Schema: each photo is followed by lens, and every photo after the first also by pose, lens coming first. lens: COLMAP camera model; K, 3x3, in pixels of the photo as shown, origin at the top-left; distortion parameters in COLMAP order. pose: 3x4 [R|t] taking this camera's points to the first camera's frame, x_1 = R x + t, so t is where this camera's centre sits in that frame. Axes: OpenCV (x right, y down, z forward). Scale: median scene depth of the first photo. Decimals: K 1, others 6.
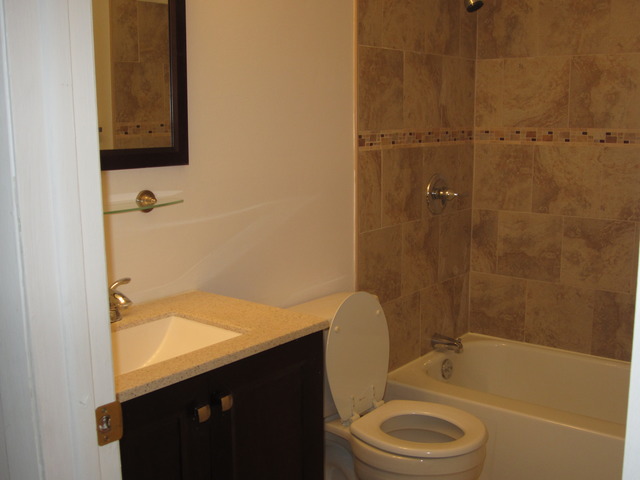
lens RADIAL K [[716.6, 0, 318.4], [0, 716.6, 238.2], [0, 0, 1]] dist [-0.080659, 0.000000]
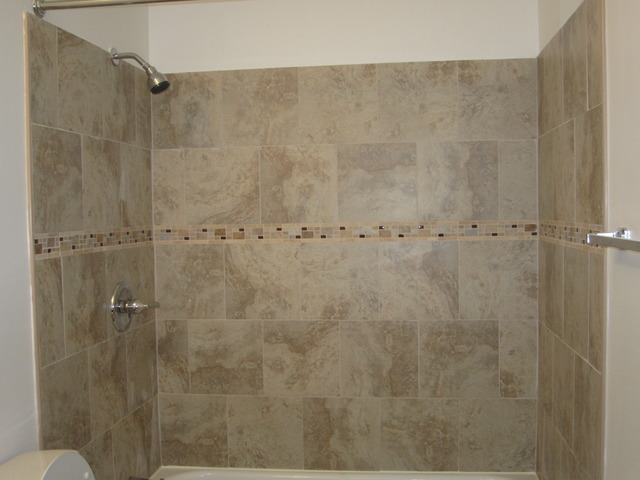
lens RADIAL K [[716.6, 0, 320.4], [0, 716.6, 240.4], [0, 0, 1]] dist [-0.080659, 0.000000]
pose [[0.855371, -0.029547, 0.517172, -0.062220], [0.098965, 0.989304, -0.107161, -0.027362], [-0.508474, 0.142845, 0.849146, 0.175325]]
